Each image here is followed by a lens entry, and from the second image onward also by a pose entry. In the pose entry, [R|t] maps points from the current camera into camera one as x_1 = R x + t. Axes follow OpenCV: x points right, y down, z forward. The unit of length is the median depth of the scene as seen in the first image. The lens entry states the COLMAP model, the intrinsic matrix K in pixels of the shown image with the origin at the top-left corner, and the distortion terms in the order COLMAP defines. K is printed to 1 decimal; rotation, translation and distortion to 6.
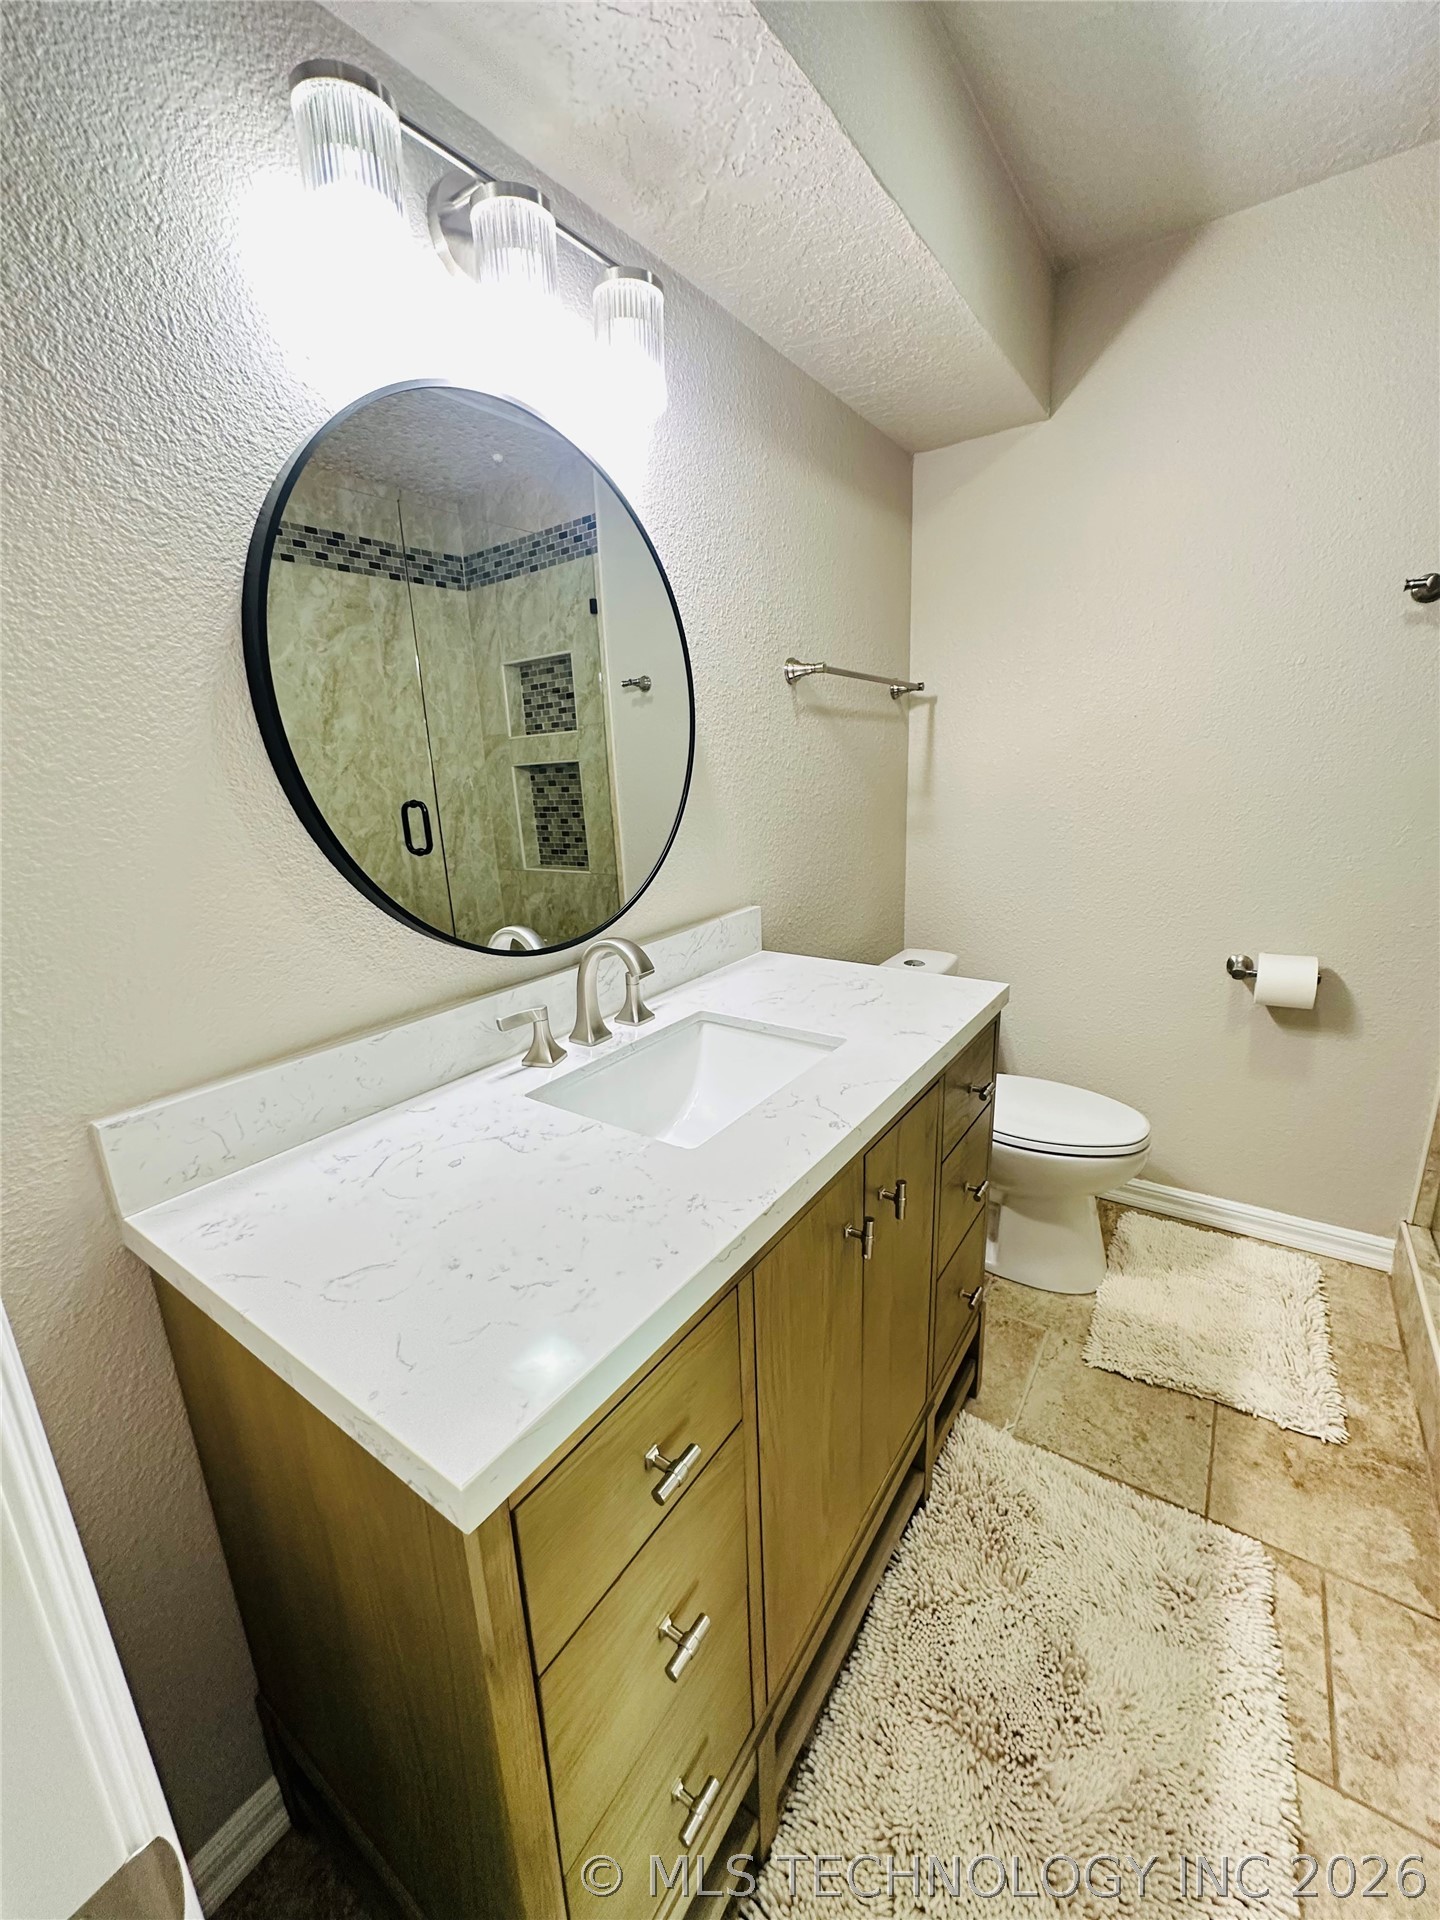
lens RADIAL K [[763.9, 0, 721.1], [0, 763.9, 955.3], [0, 0, 1]] dist [-0.000673, 0.000601]
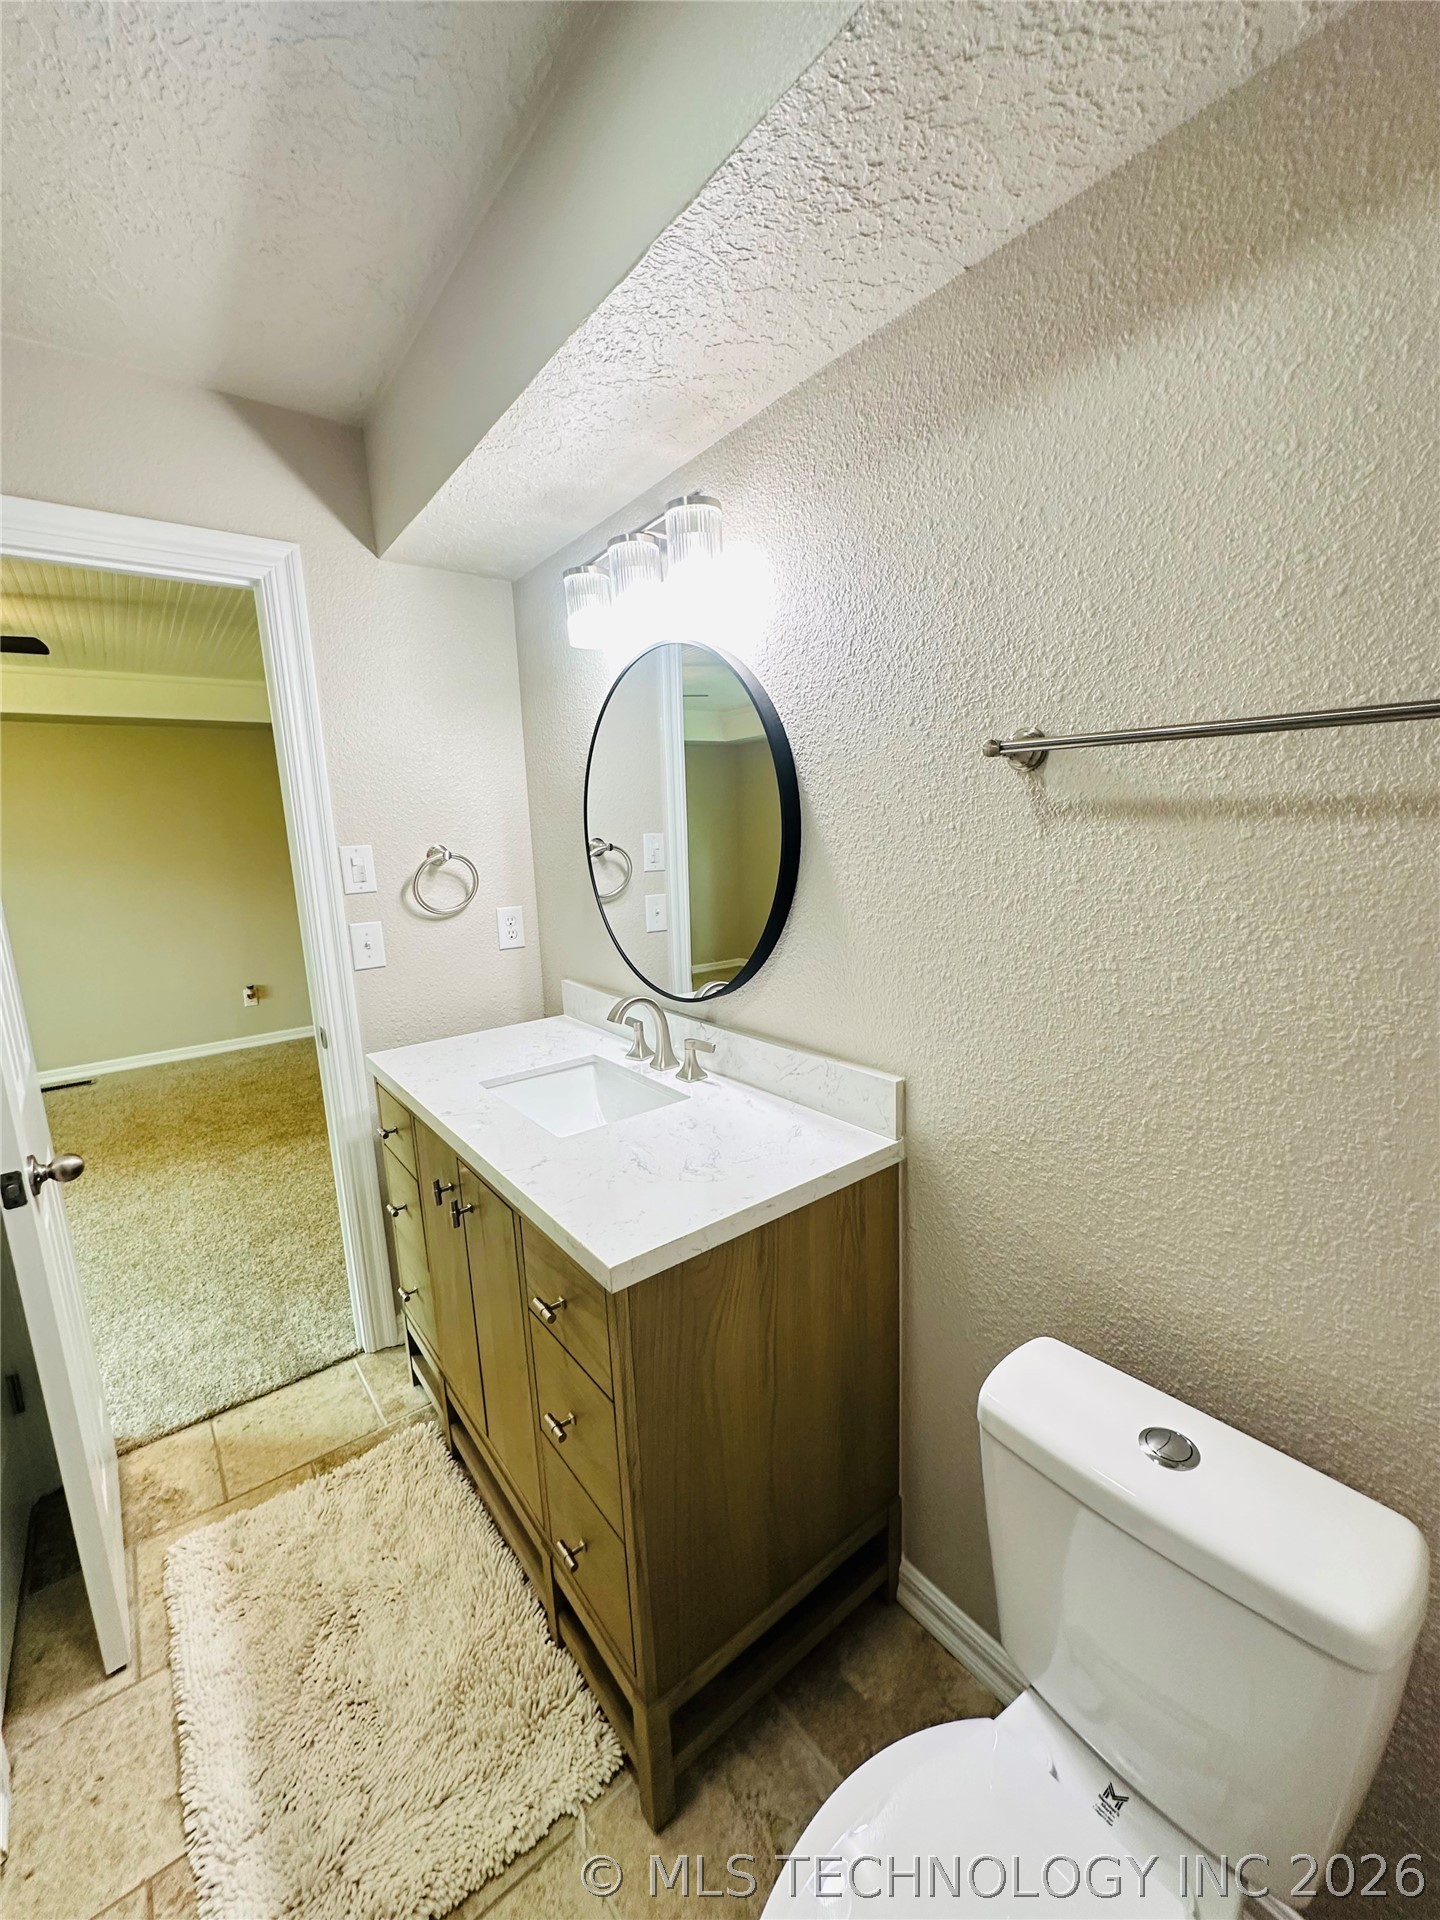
lens RADIAL K [[763.9, 0, 721.1], [0, 763.9, 955.3], [0, 0, 1]] dist [-0.000673, 0.000601]
pose [[-0.295826, 0.214243, -0.930906, 0.885578], [-0.190718, 0.941657, 0.277324, -0.409413], [0.936009, 0.259580, -0.237707, 1.151929]]
